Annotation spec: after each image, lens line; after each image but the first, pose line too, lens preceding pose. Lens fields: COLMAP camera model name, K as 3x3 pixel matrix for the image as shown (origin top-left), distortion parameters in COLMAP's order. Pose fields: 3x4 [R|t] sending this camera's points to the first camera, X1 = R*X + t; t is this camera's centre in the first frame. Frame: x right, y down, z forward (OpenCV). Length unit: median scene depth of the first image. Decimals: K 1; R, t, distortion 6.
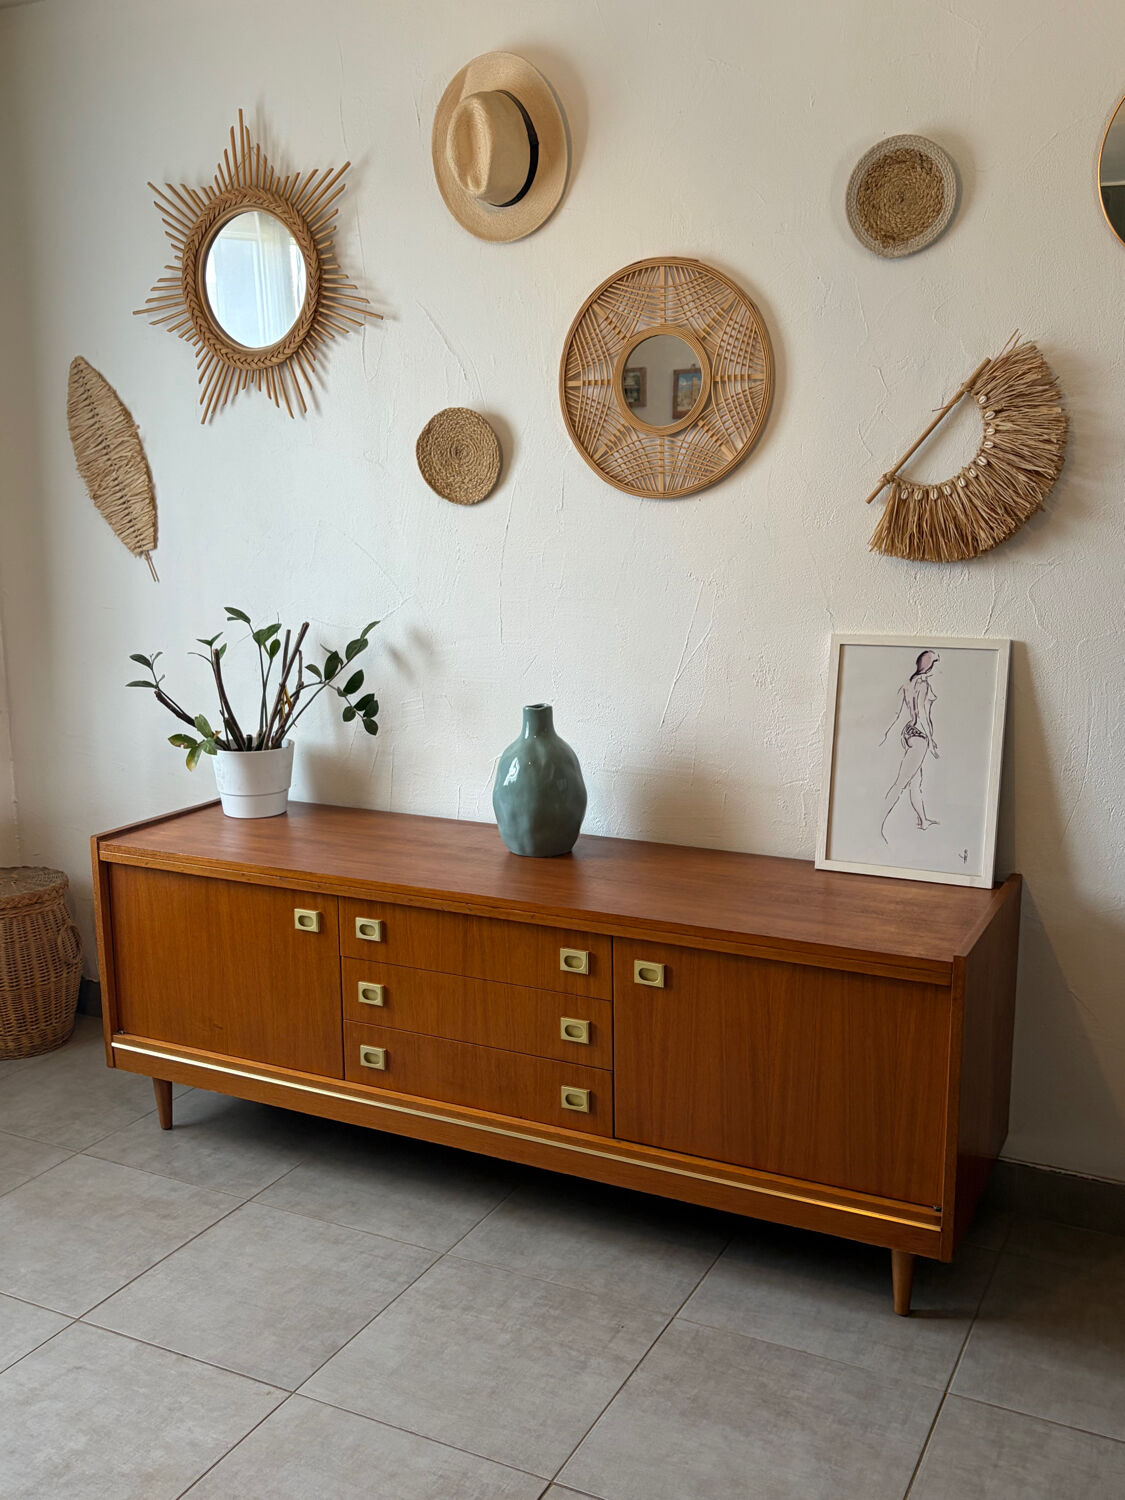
lens RADIAL K [[1441.6, 0, 556.3], [0, 1441.6, 755.3], [0, 0, 1]] dist [0.113684, -0.298734]
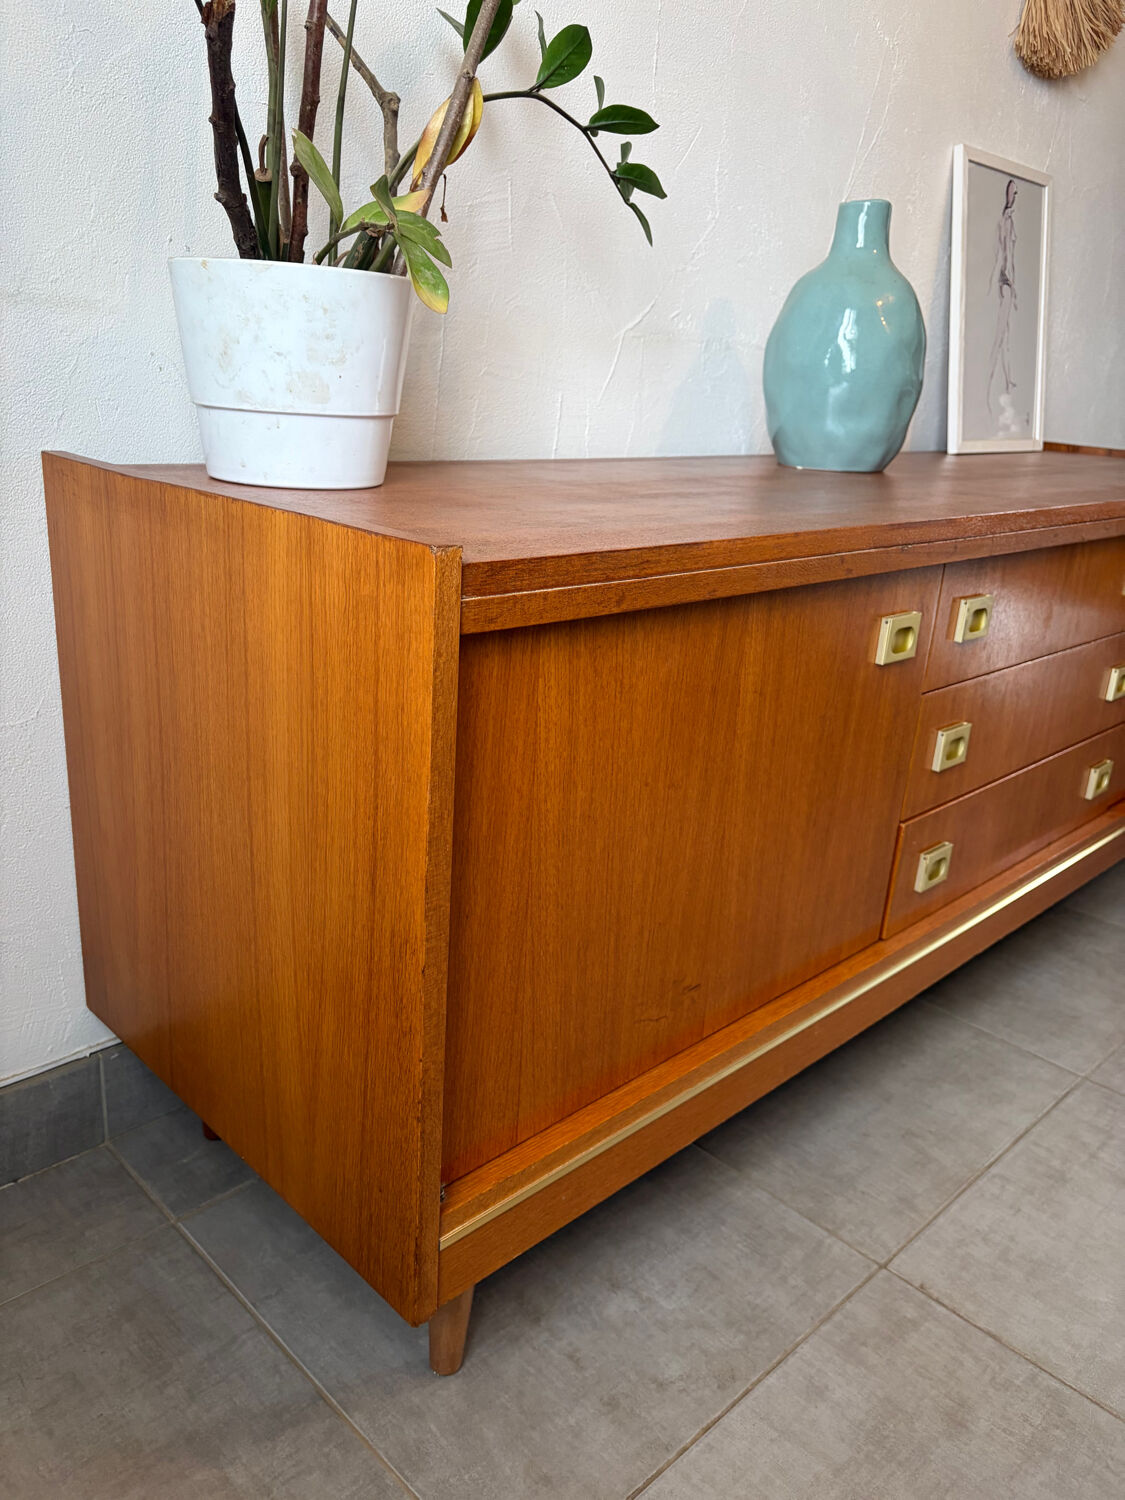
lens RADIAL K [[1153.8, 0, 560.0], [0, 1153.8, 736.7], [0, 0, 1]] dist [0.014525, 0.000131]
pose [[0.315275, -0.268335, 0.910274, -0.545068], [0.119993, 0.962765, 0.242249, 0.045138], [-0.941384, 0.032851, 0.335734, 0.993476]]
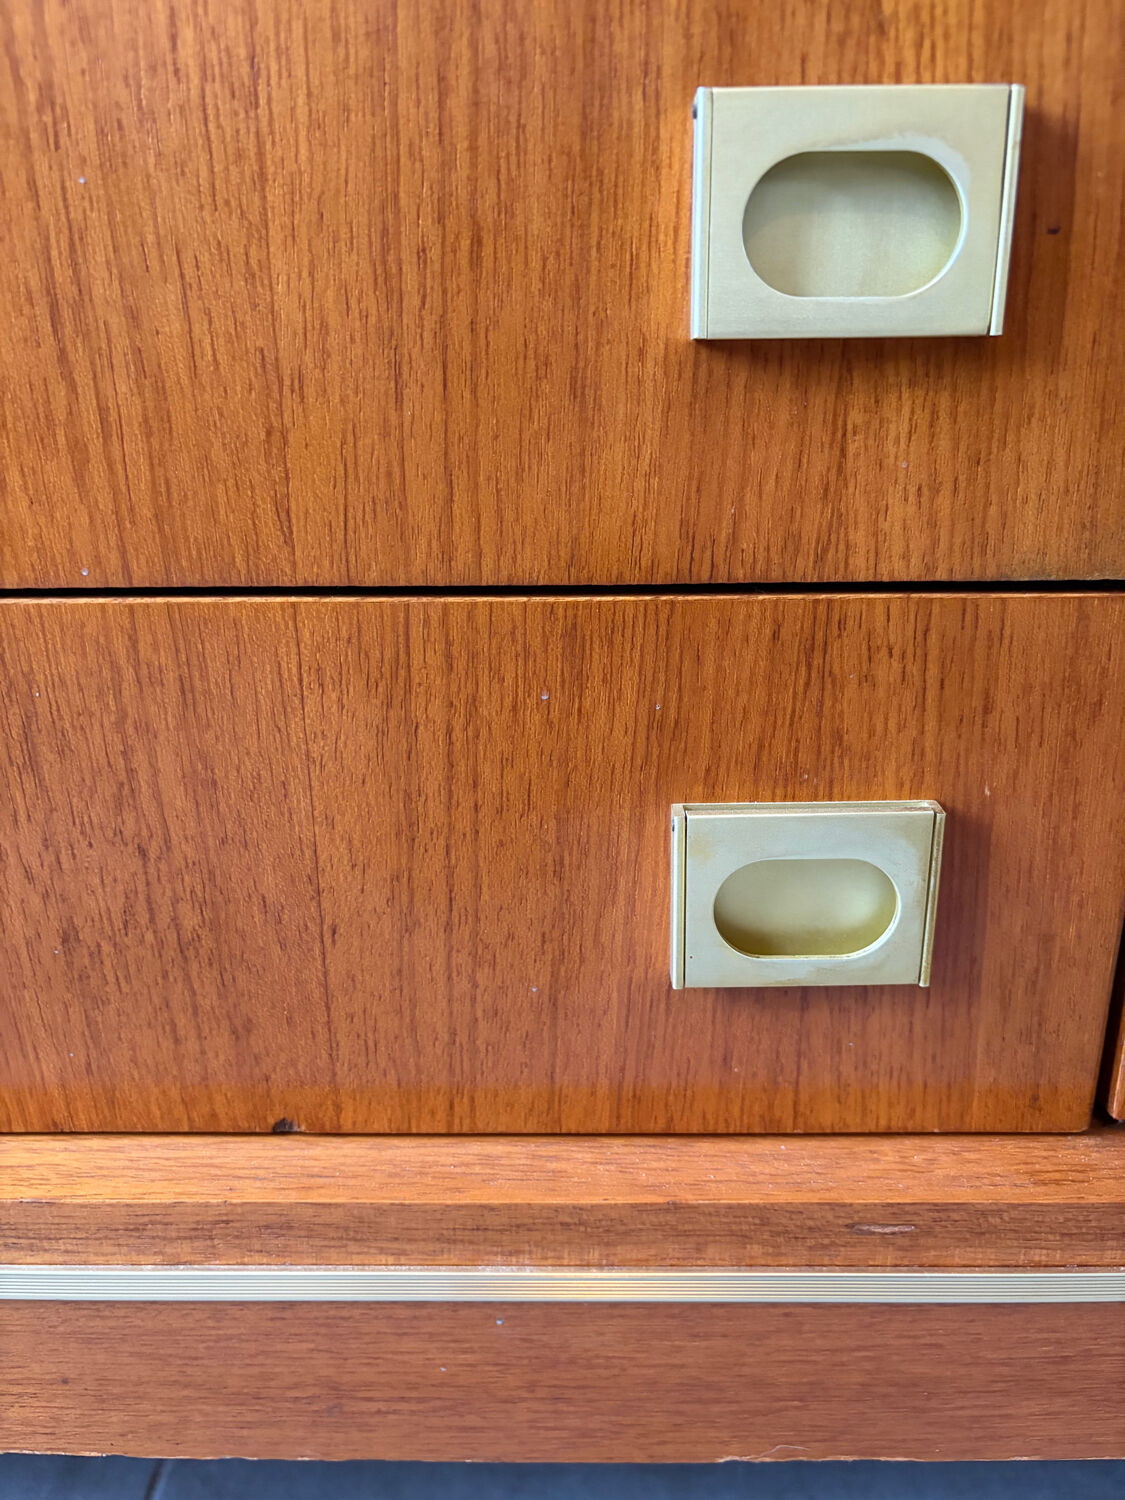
lens RADIAL K [[1141.0, 0, 560.1], [0, 1141.0, 757.0], [0, 0, 1]] dist [0.049671, -0.064514]
pose [[0.893286, -0.137591, 0.427912, -0.039524], [0.083365, 0.986195, 0.143072, 0.198434], [-0.441690, -0.092131, 0.892424, 0.870962]]
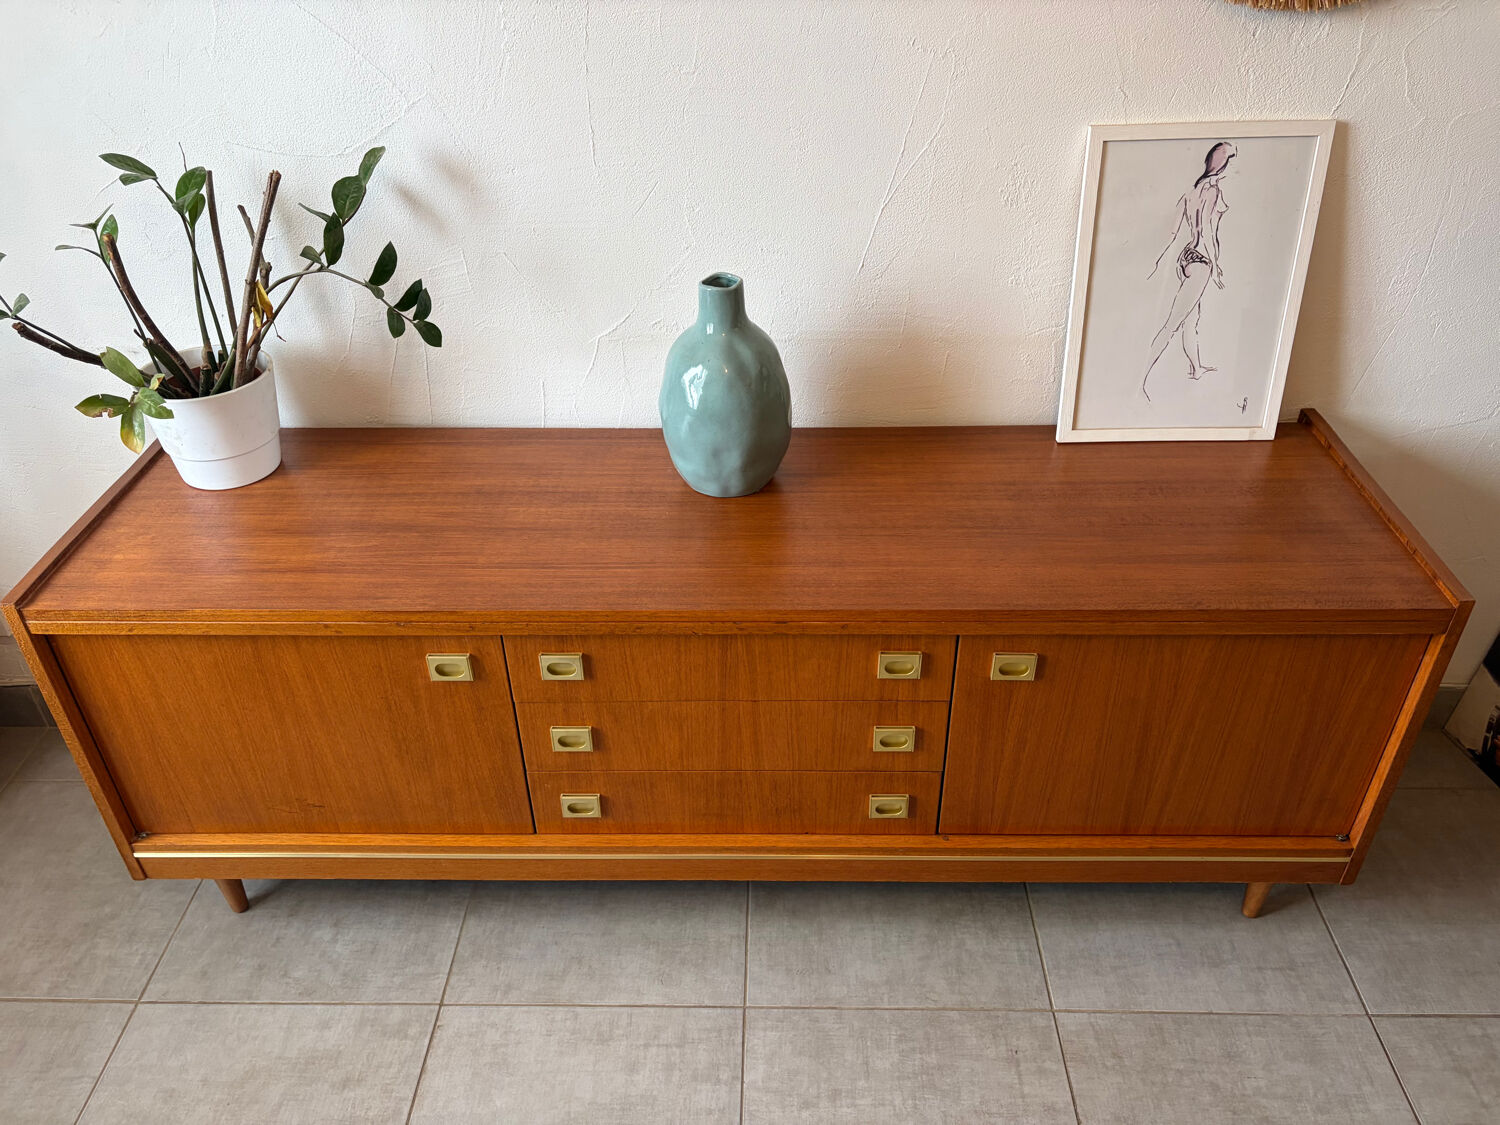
lens RADIAL K [[1141.6, 0, 756.1], [0, 1141.6, 570.0], [0, 0, 1]] dist [0.041178, -0.035363]
pose [[0.898665, -0.252370, 0.358762, -0.226989], [0.089456, 0.906163, 0.413359, -0.133583], [-0.429416, -0.339378, 0.836914, 0.521575]]
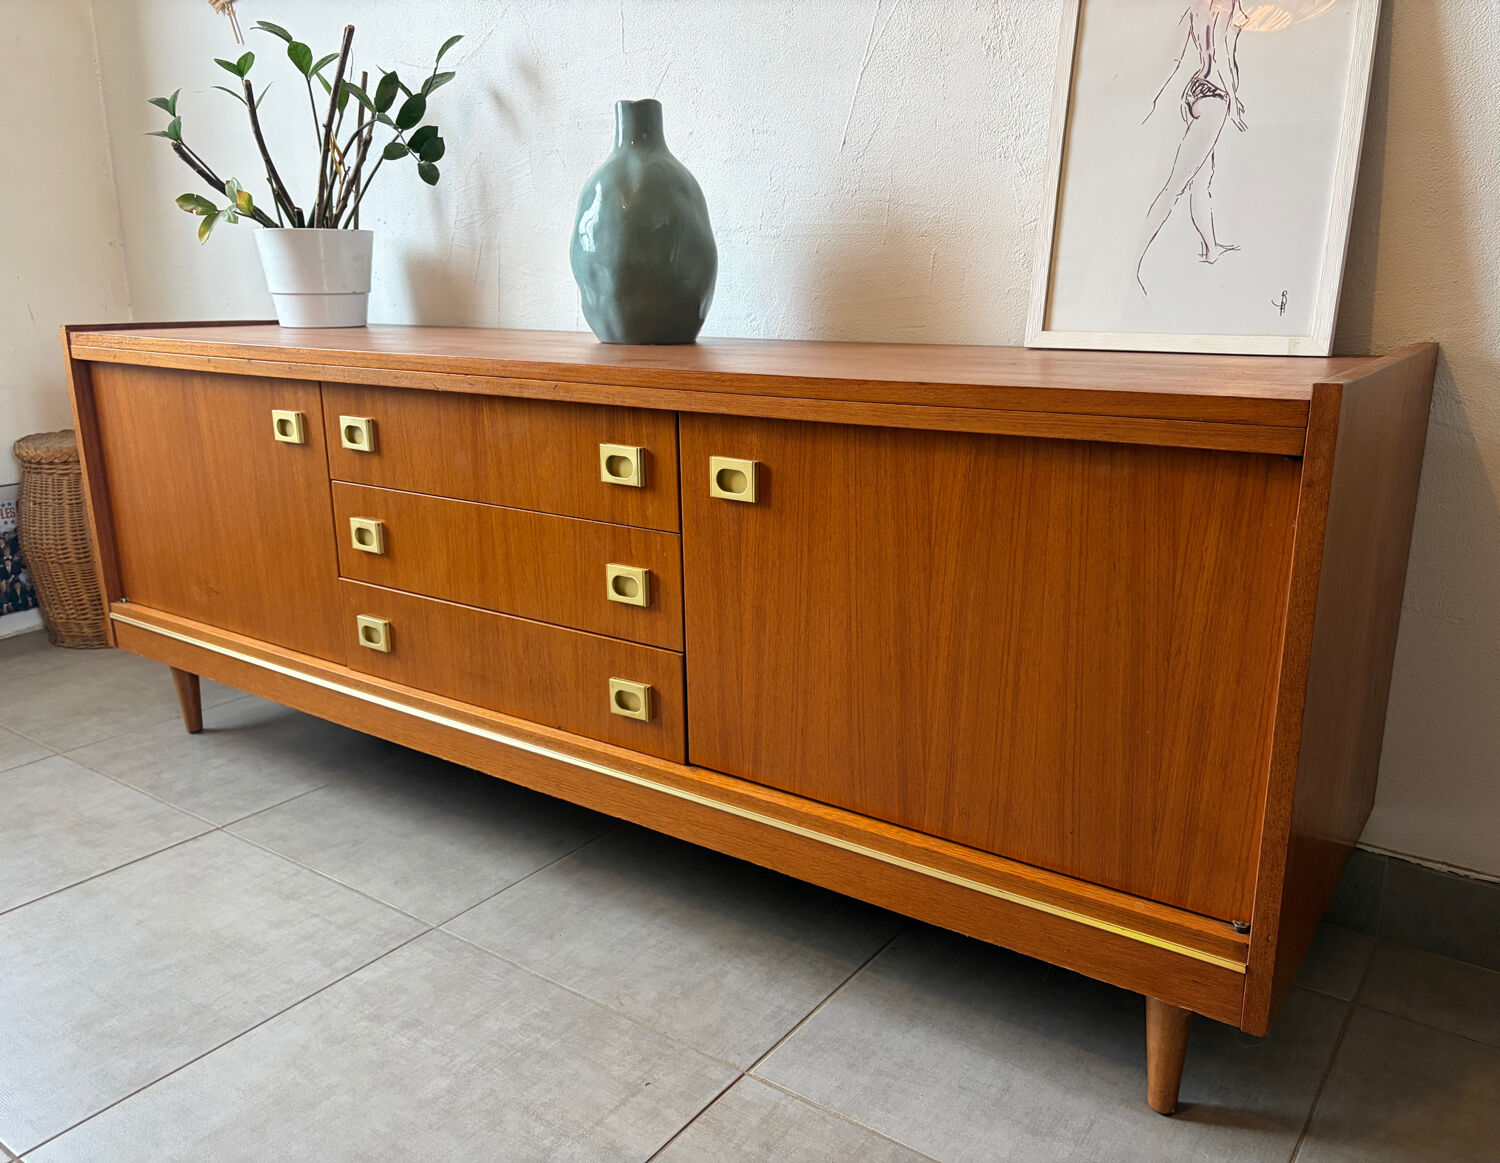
lens RADIAL K [[1177.6, 0, 768.6], [0, 1177.6, 583.5], [0, 0, 1]] dist [0.055418, -0.052005]
pose [[0.989898, 0.041974, -0.135428, 0.127390], [-0.033121, 0.997205, 0.066978, 0.144297], [0.137861, -0.061816, 0.988521, 0.489103]]
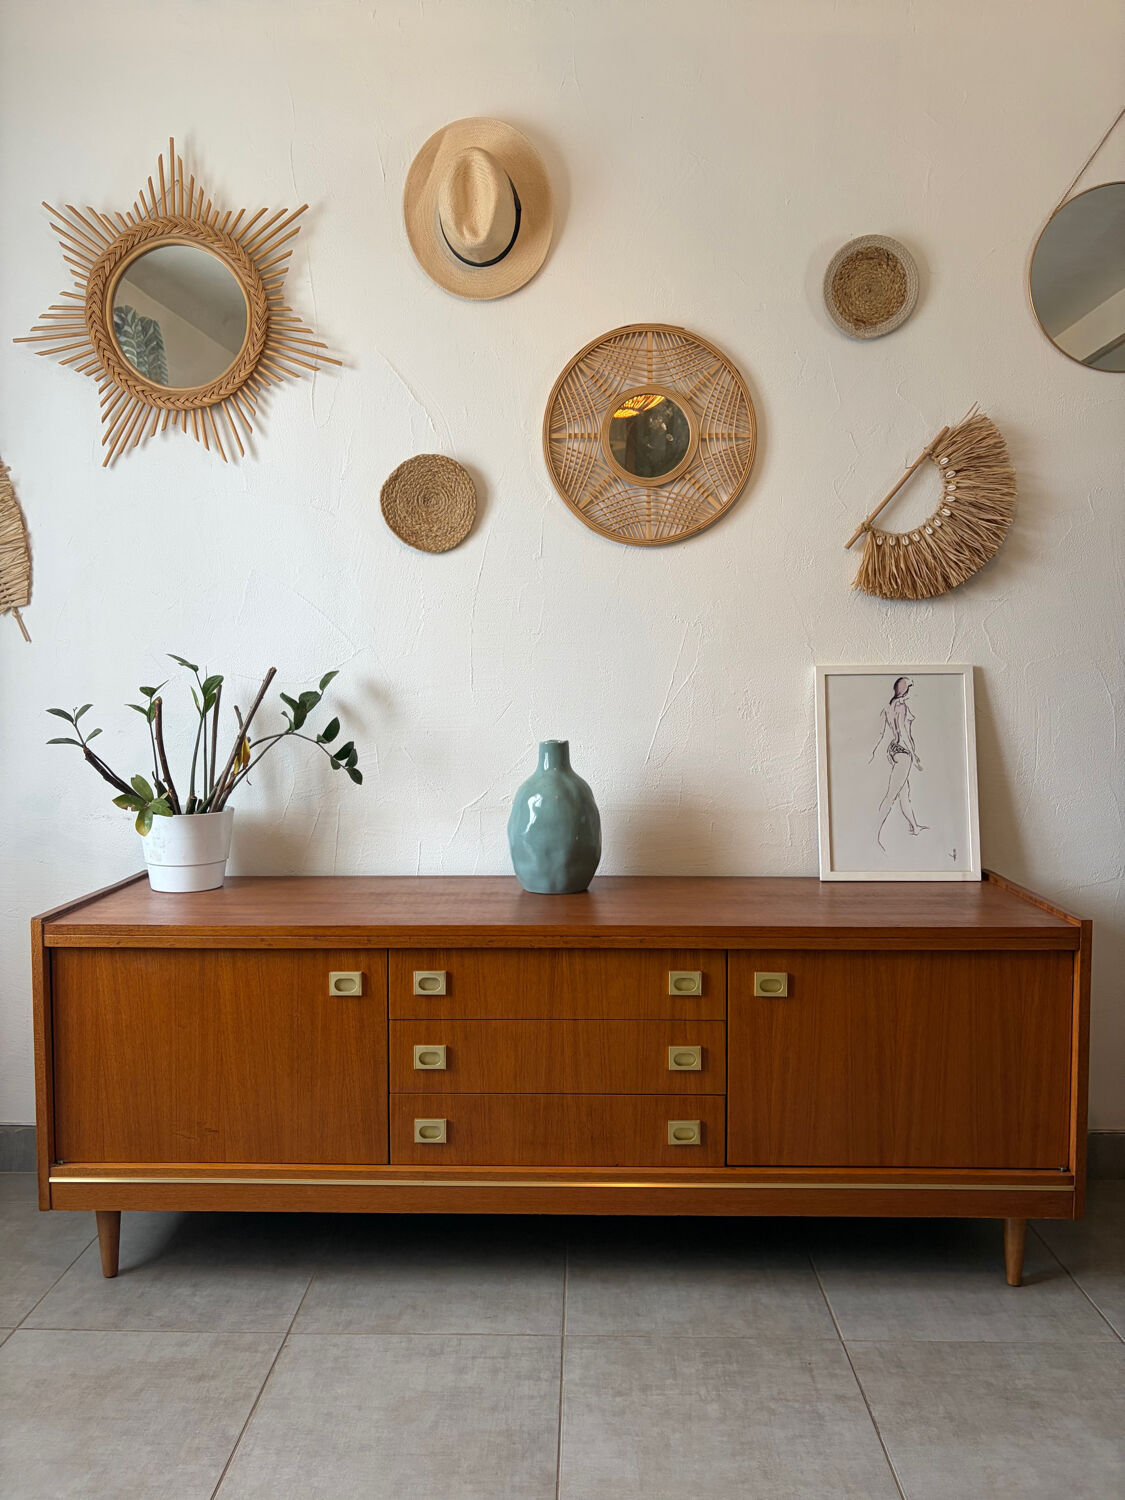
lens RADIAL K [[1132.0, 0, 560.4], [0, 1132.0, 754.0], [0, 0, 1]] dist [0.047305, -0.056818]
pose [[0.900064, -0.020235, 0.435287, -0.358112], [0.076986, 0.990592, -0.113140, 0.064636], [-0.428902, 0.135344, 0.893154, 0.311780]]
